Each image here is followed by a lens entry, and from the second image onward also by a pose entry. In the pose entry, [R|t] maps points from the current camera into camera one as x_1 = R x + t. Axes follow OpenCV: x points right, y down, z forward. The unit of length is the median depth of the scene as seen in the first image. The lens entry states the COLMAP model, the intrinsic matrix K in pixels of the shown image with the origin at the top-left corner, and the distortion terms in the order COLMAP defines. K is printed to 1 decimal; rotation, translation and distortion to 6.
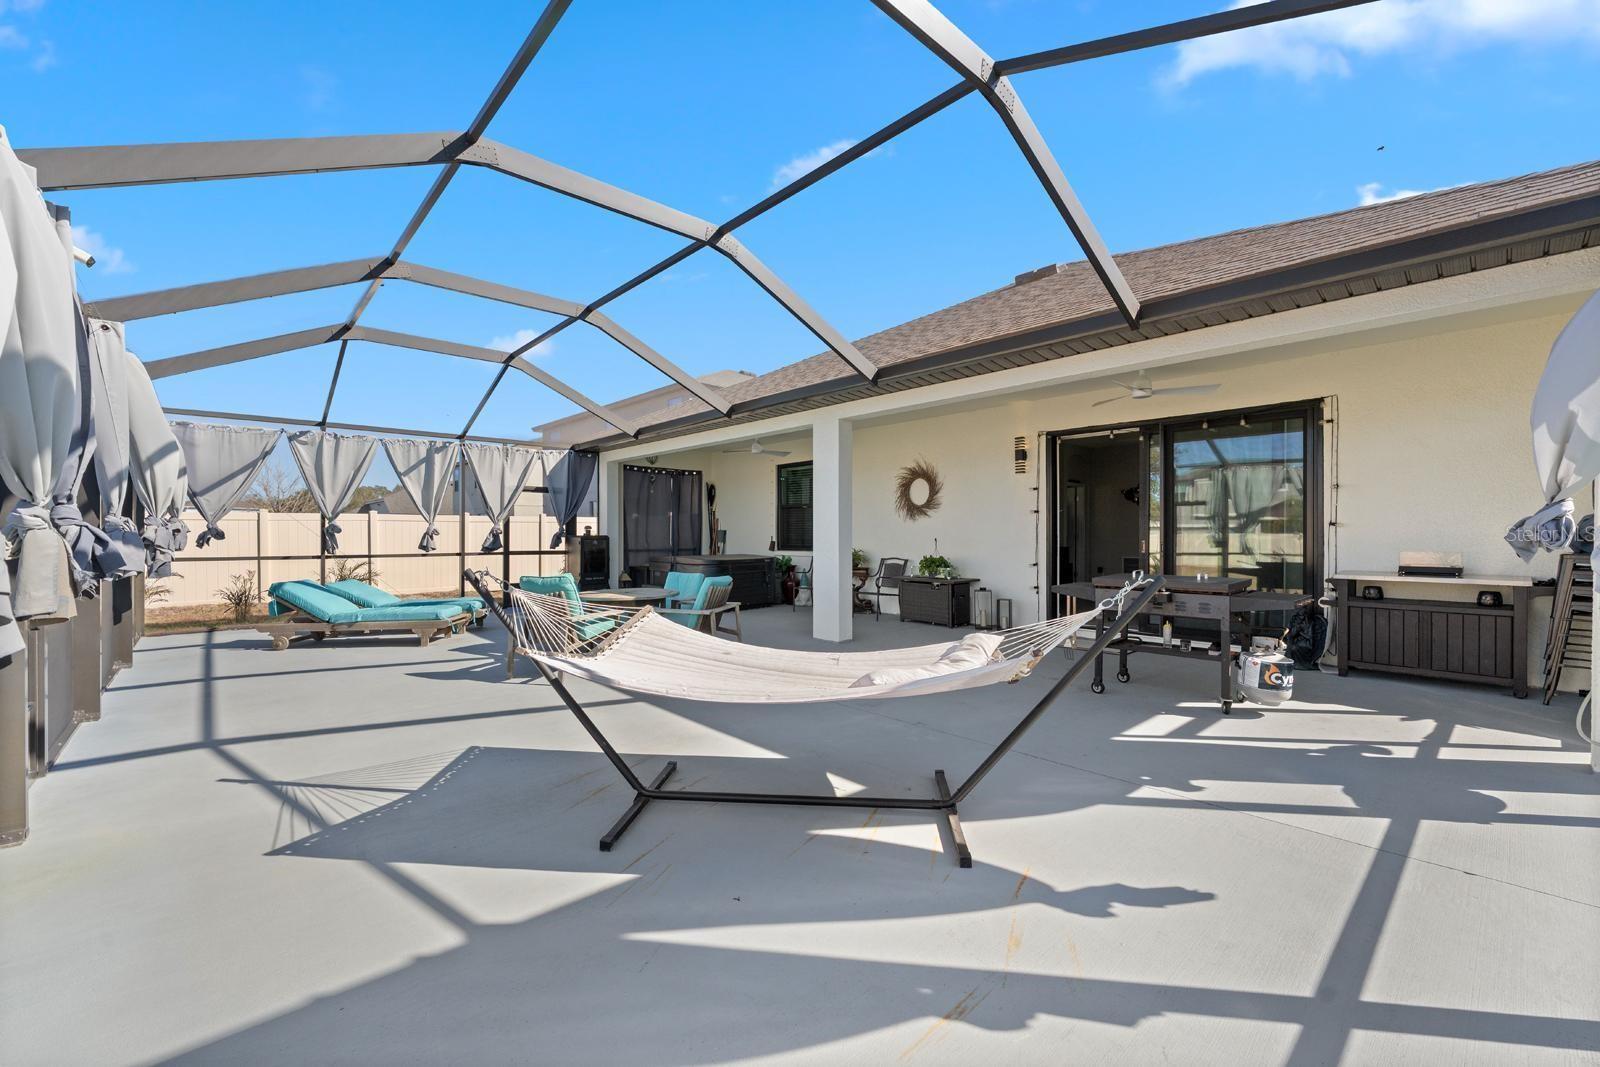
lens RADIAL K [[647.2, 0, 803.0], [0, 647.2, 536.4], [0, 0, 1]] dist [-0.000893, -0.000104]
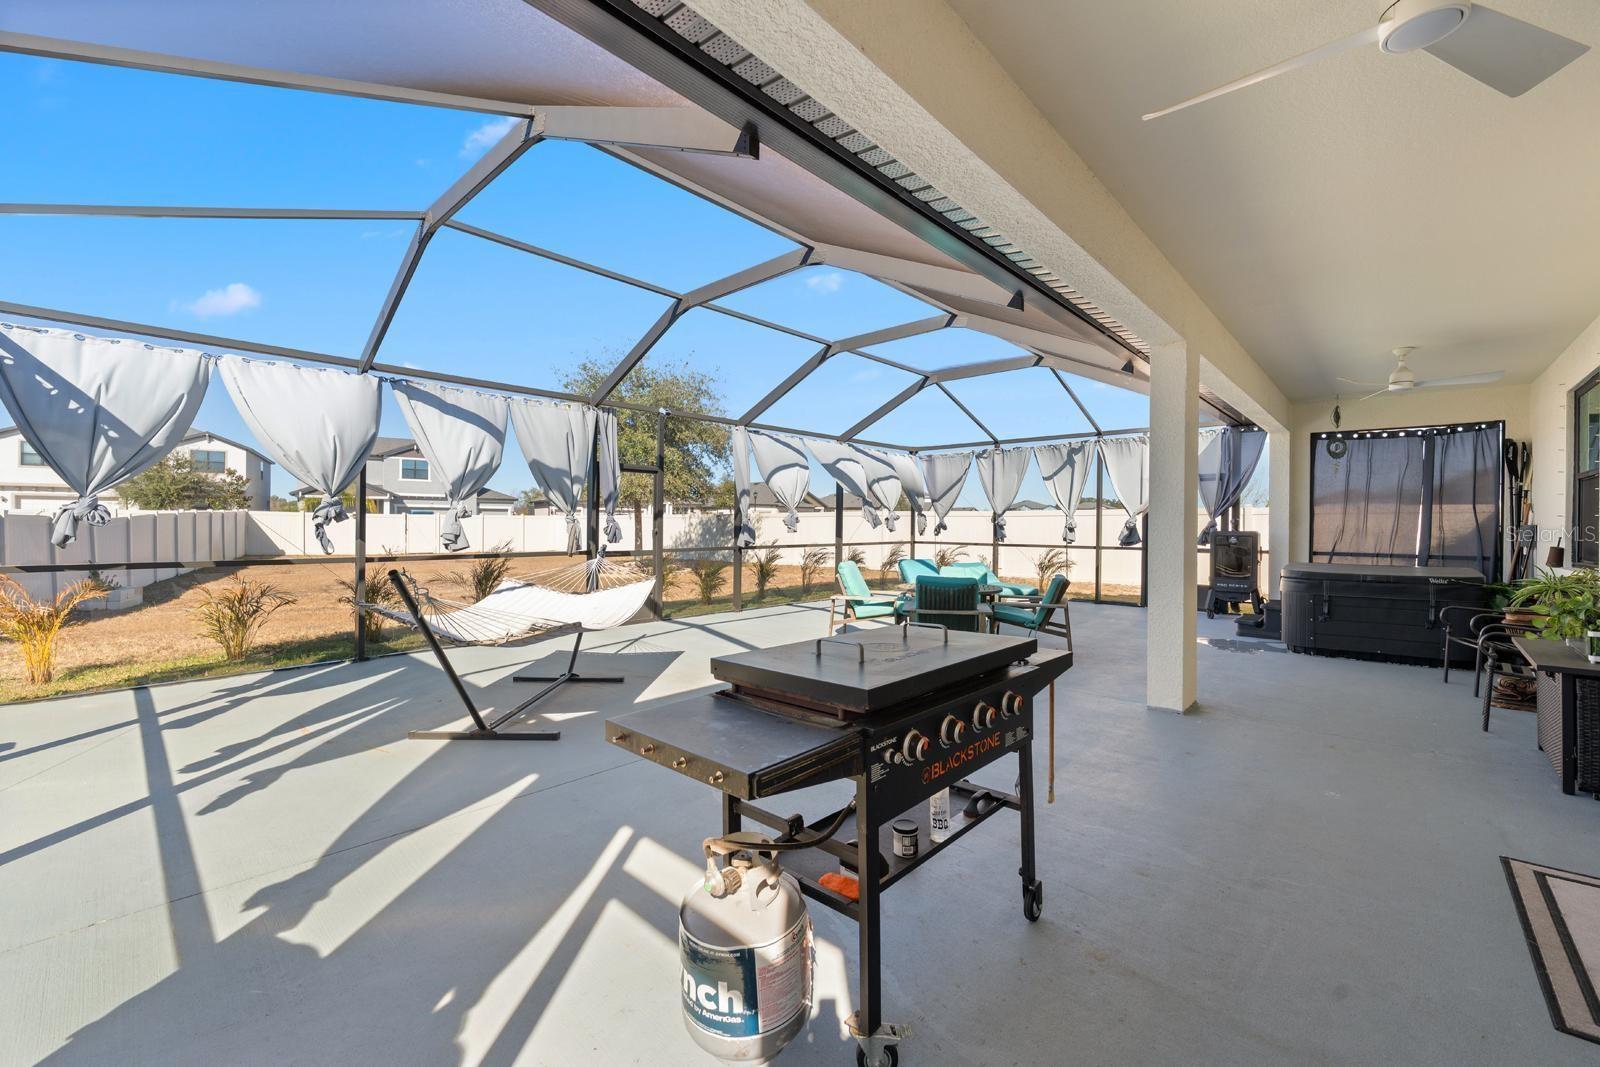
lens RADIAL K [[647.2, 0, 796.9], [0, 647.2, 526.7], [0, 0, 1]] dist [-0.000893, -0.000104]
pose [[0.093183, 0.006491, -0.995628, 0.435920], [-0.008319, 0.999949, 0.005740, -0.007421], [0.995614, 0.007748, 0.093232, 0.408221]]
